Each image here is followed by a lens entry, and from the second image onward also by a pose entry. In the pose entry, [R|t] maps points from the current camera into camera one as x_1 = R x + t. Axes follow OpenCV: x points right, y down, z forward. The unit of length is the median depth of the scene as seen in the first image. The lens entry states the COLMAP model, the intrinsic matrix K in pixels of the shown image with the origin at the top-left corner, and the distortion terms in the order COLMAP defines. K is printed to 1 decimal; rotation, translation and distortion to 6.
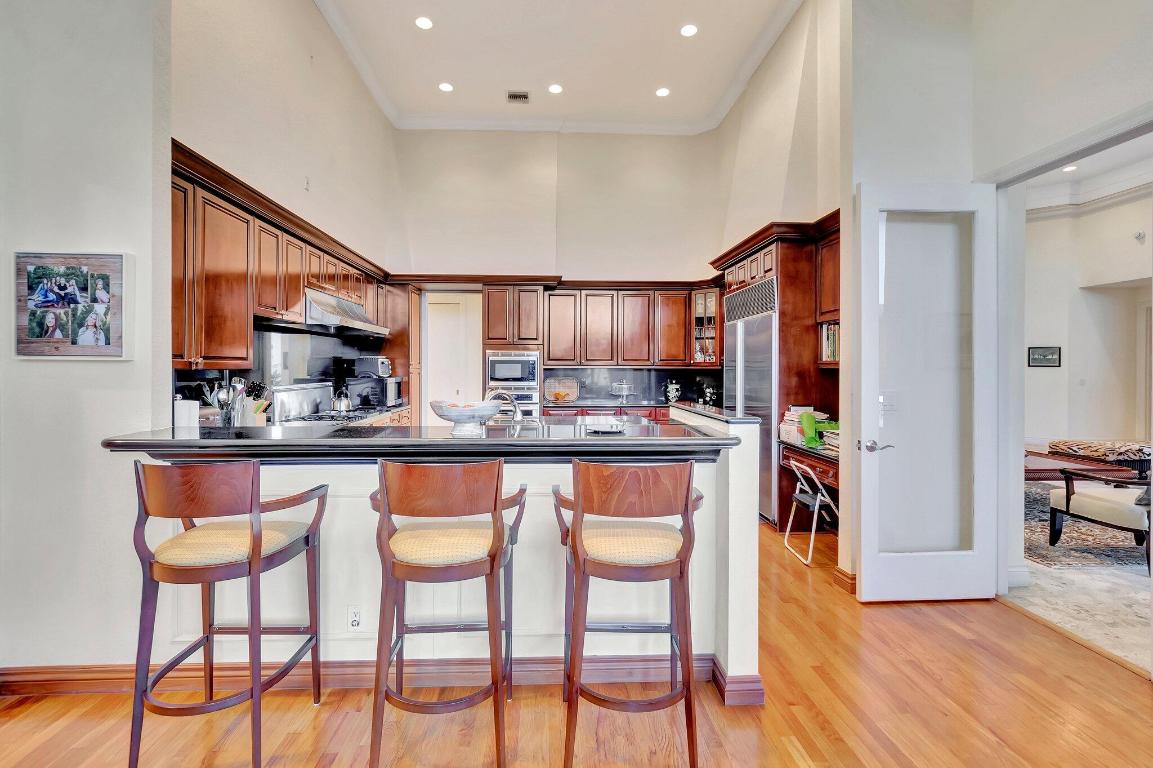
lens RADIAL K [[512.1, 0, 570.0], [0, 512.1, 373.7], [0, 0, 1]] dist [-0.003166, 0.000246]
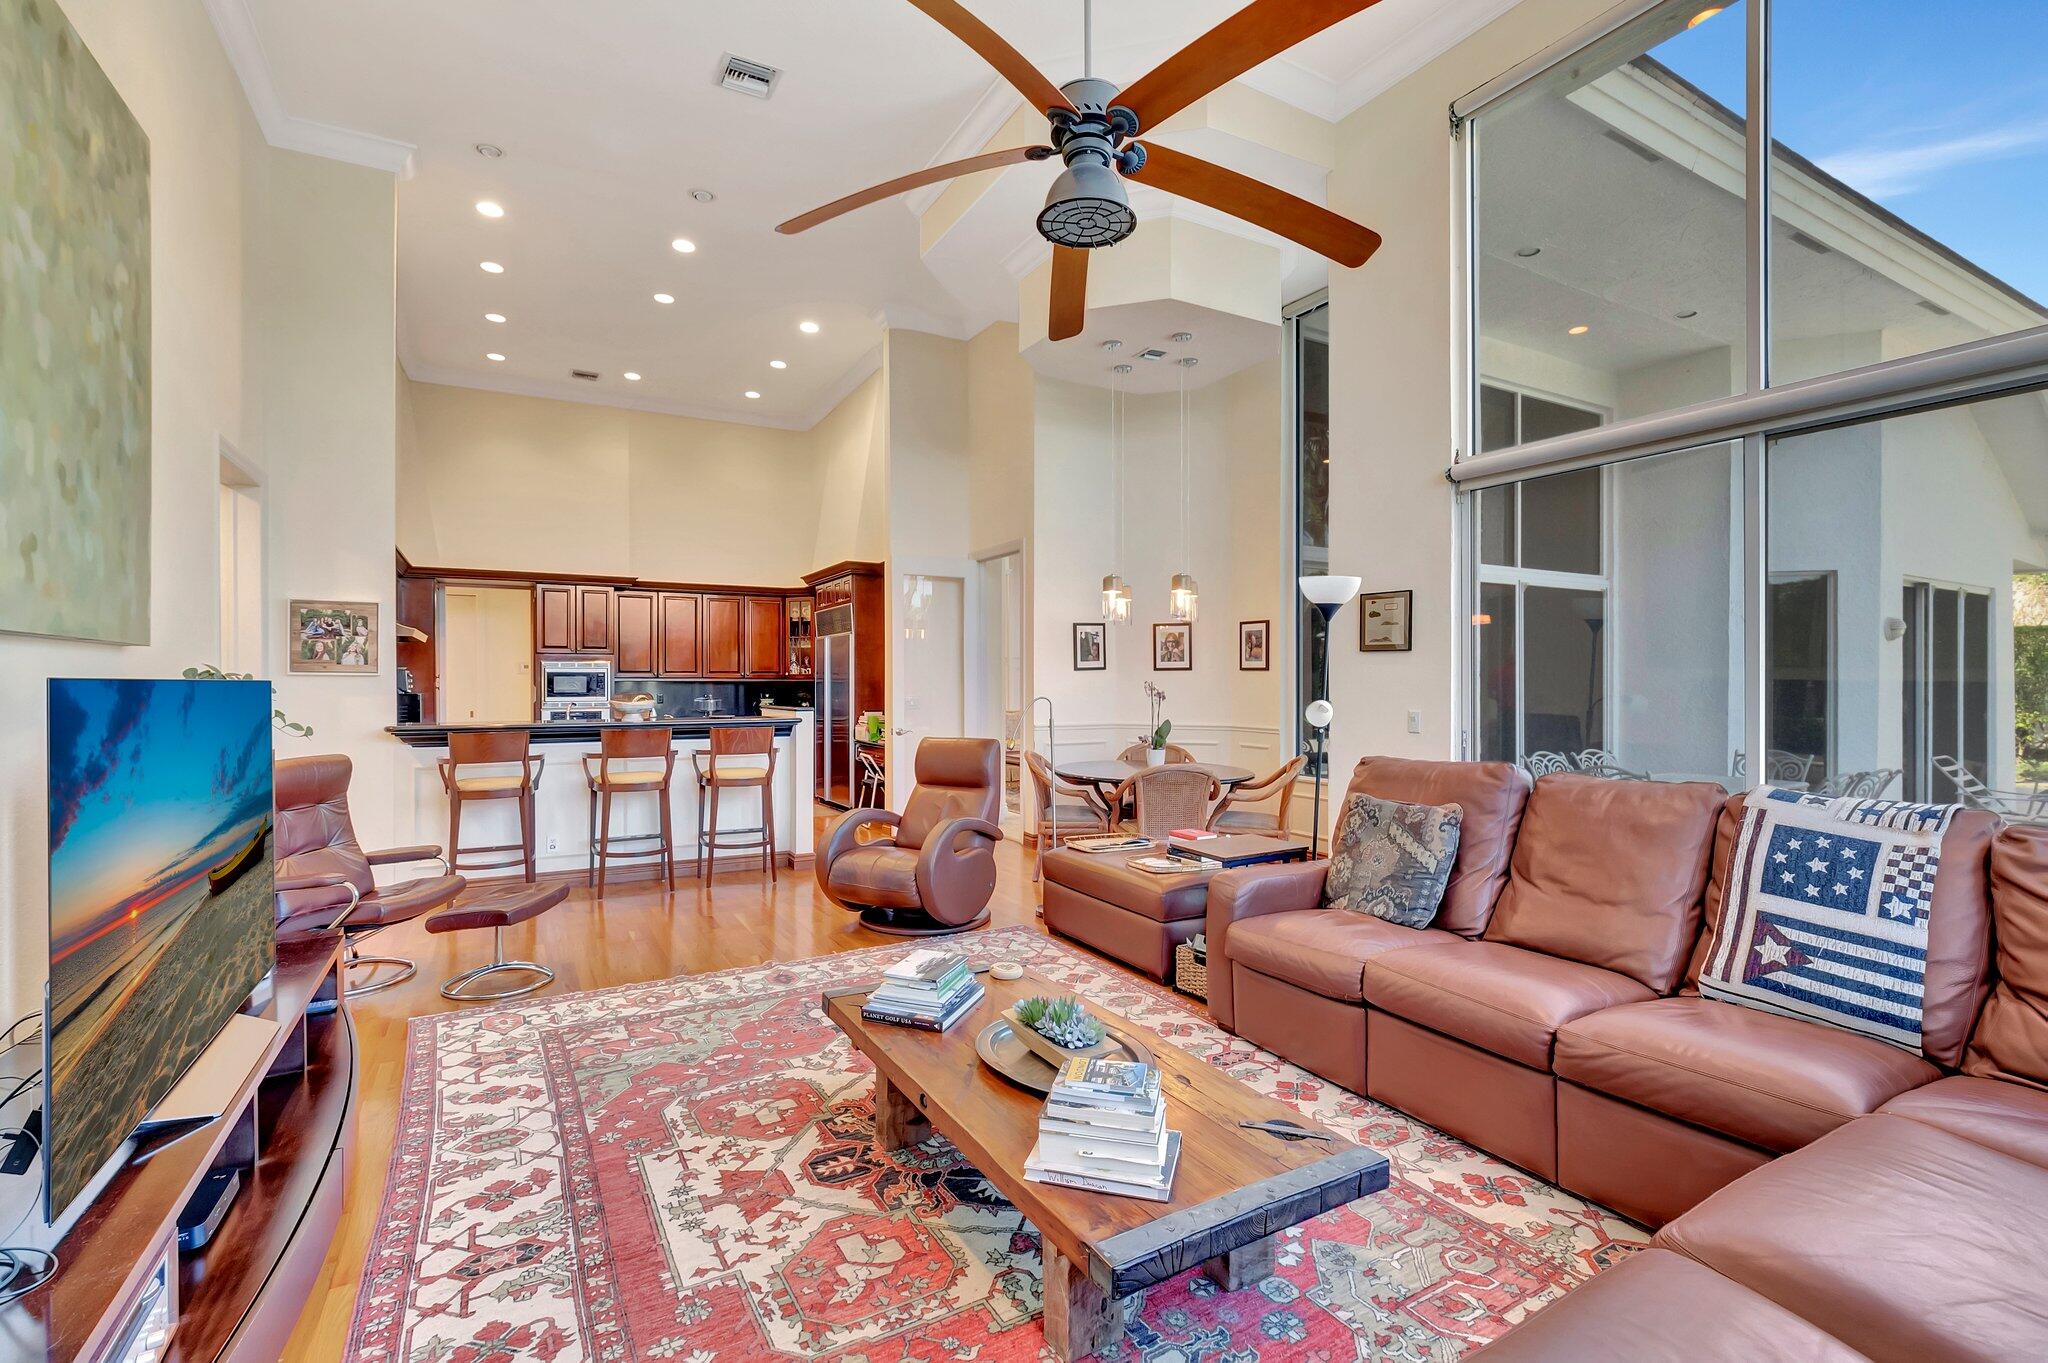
lens RADIAL K [[909.6, 0, 1009.5], [0, 909.6, 685.2], [0, 0, 1]] dist [-0.003166, 0.000246]
pose [[0.896647, -0.005826, 0.442708, -0.224943], [0.008907, 0.999948, -0.004879, 0.016443], [-0.442657, 0.008318, 0.896652, -1.156060]]
